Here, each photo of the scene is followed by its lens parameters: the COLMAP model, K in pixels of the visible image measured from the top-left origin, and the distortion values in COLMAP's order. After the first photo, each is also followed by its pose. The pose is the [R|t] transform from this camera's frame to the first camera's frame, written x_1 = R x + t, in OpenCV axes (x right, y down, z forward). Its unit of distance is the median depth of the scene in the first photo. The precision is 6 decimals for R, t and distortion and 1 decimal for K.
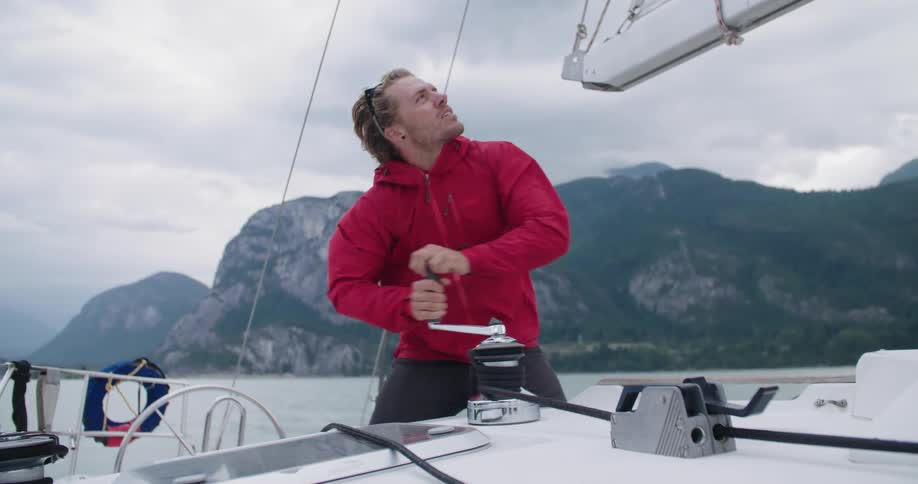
lens RADIAL K [[666.1, 0, 471.7], [0, 666.1, 241.2], [0, 0, 1]] dist [-0.063761, 0.000988]
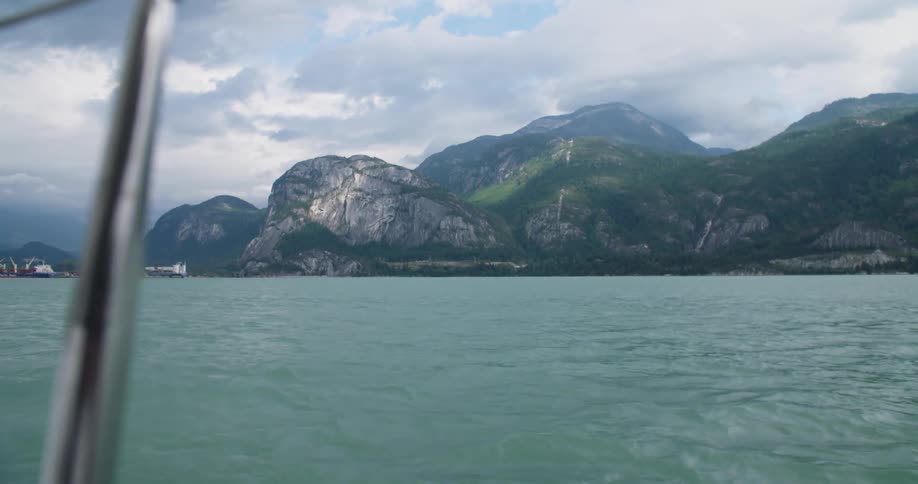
lens RADIAL K [[666.1, 0, 471.7], [0, 666.1, 241.2], [0, 0, 1]] dist [-0.063761, 0.000988]
pose [[0.999298, 0.009712, -0.036183, 0.173428], [-0.004362, 0.989410, 0.145084, -0.140853], [0.037208, -0.144824, 0.988758, -0.687954]]
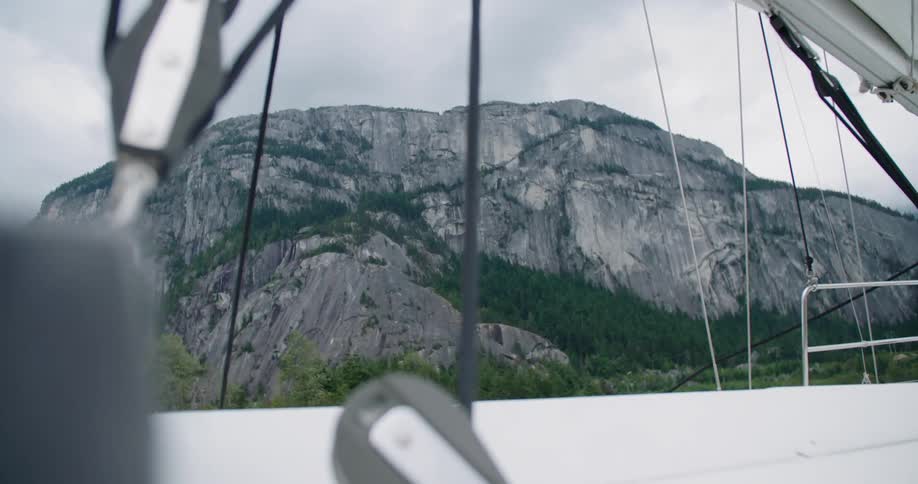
lens RADIAL K [[666.1, 0, 471.7], [0, 666.1, 241.2], [0, 0, 1]] dist [-0.063761, 0.000988]
pose [[0.818782, 0.119029, 0.561631, -0.710760], [-0.061154, 0.990788, -0.120828, 0.154030], [-0.570839, 0.064586, 0.818518, 0.781561]]
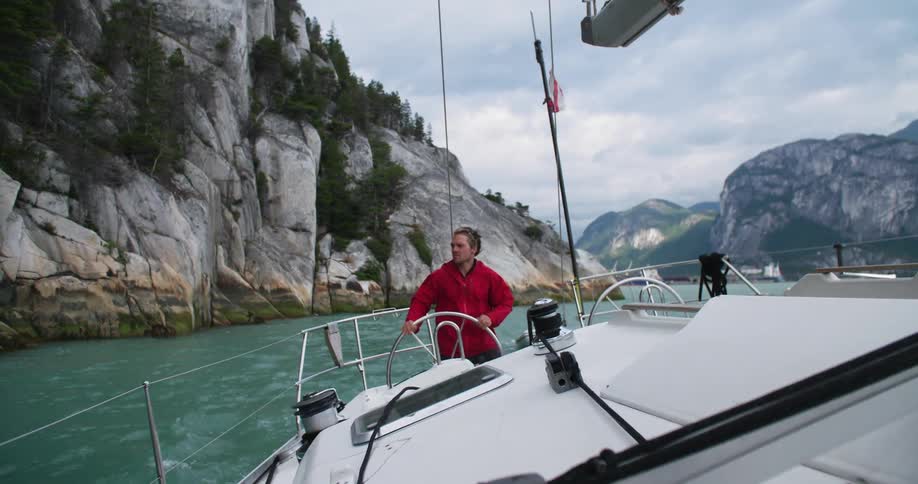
lens RADIAL K [[666.1, 0, 471.7], [0, 666.1, 241.2], [0, 0, 1]] dist [-0.063761, 0.000988]
pose [[0.825642, -0.036567, -0.563008, -0.121143], [0.114647, 0.987952, 0.103961, -0.117508], [0.552423, -0.150381, 0.819887, -0.593241]]
